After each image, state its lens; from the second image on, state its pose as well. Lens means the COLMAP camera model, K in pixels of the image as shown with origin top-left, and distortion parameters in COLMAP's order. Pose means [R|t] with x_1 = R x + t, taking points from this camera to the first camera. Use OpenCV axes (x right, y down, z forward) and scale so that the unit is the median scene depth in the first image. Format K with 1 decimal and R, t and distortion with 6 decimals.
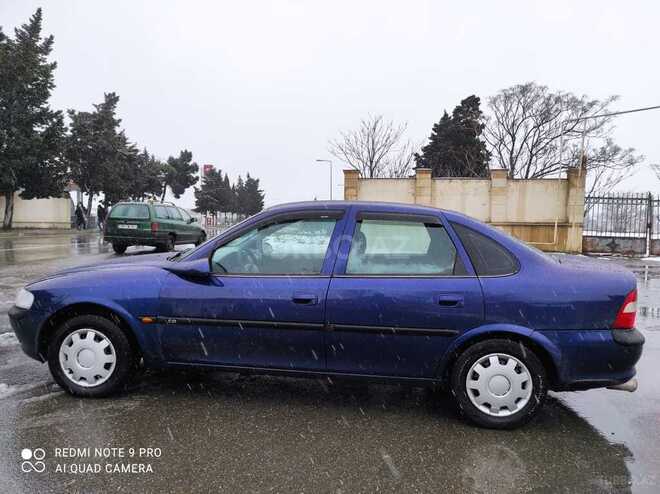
lens RADIAL K [[483.7, 0, 315.5], [0, 483.7, 247.0], [0, 0, 1]] dist [0.025853, -0.004322]
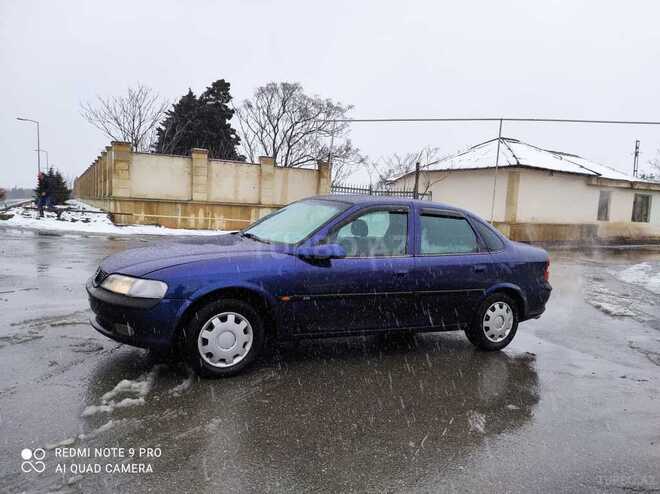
lens RADIAL K [[474.7, 0, 330.0], [0, 474.7, 247.0], [0, 0, 1]] dist [0.064294, -0.042621]
pose [[0.830685, -0.017566, 0.556465, -0.121229], [-0.008750, 0.998967, 0.044596, -0.002761], [-0.556674, -0.041914, 0.829673, 0.004659]]
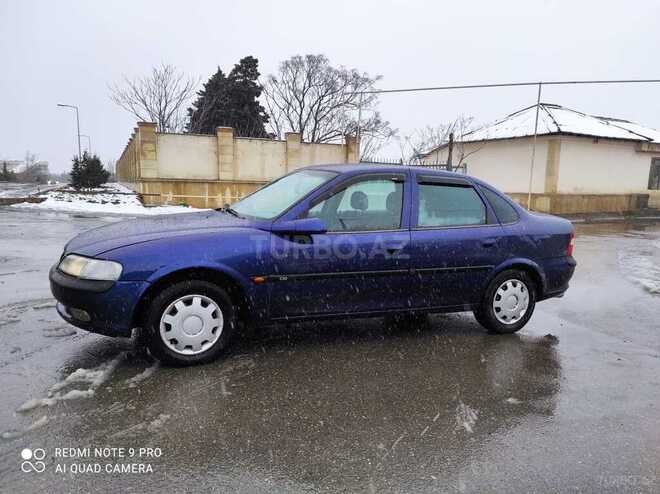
lens RADIAL K [[478.4, 0, 330.0], [0, 478.4, 247.0], [0, 0, 1]] dist [0.041622, -0.001973]
pose [[0.869760, -0.056414, 0.490241, -0.097837], [0.013544, 0.995799, 0.090562, -0.000754], [-0.493290, -0.072127, 0.866870, 0.009116]]
